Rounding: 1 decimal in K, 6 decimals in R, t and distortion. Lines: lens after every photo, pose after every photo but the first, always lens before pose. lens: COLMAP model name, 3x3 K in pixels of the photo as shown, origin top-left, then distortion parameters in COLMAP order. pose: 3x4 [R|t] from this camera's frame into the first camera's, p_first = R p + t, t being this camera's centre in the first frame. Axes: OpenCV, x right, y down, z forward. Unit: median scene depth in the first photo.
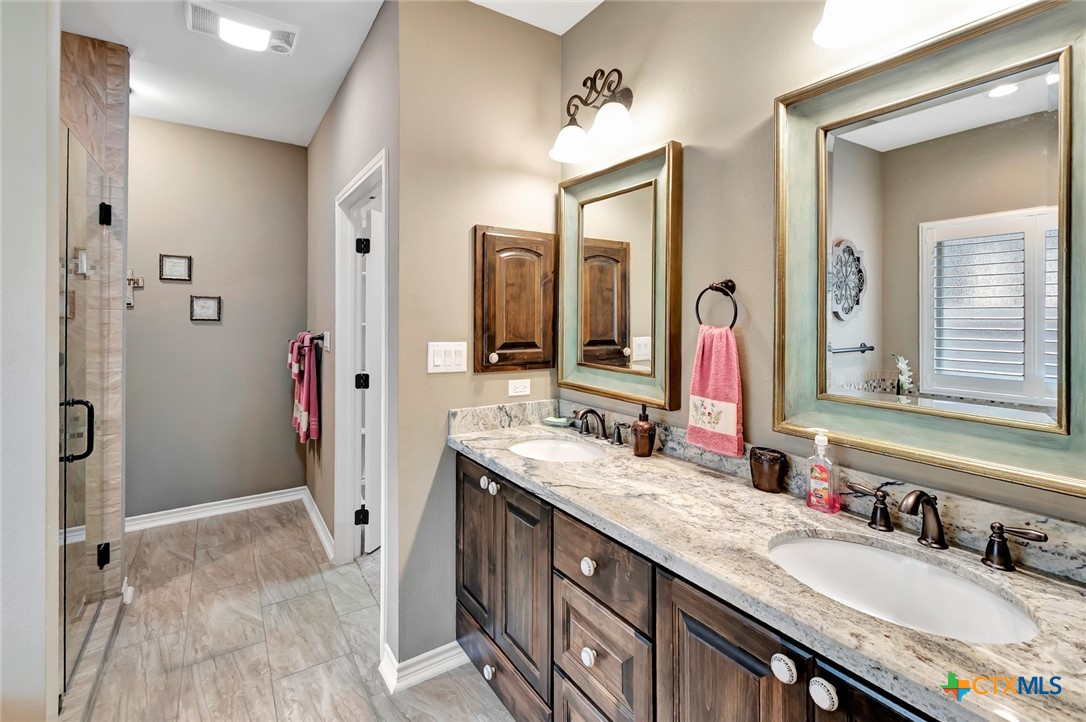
lens RADIAL K [[496.4, 0, 546.7], [0, 496.4, 310.5], [0, 0, 1]] dist [0.002470, -0.000279]
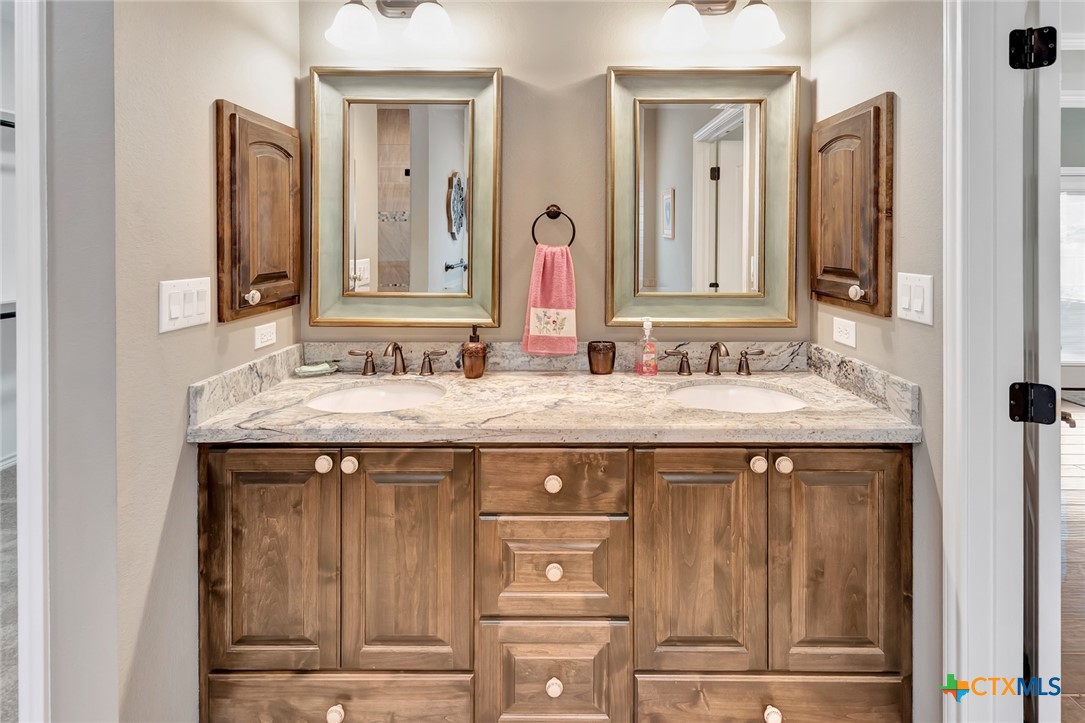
lens RADIAL K [[508.1, 0, 524.6], [0, 508.1, 240.7], [0, 0, 1]] dist [0.001410, -0.000027]
pose [[0.560850, -0.008068, 0.827878, -0.589264], [-0.008313, 0.999847, 0.015376, 0.003177], [-0.827876, -0.015506, 0.560697, 0.348834]]
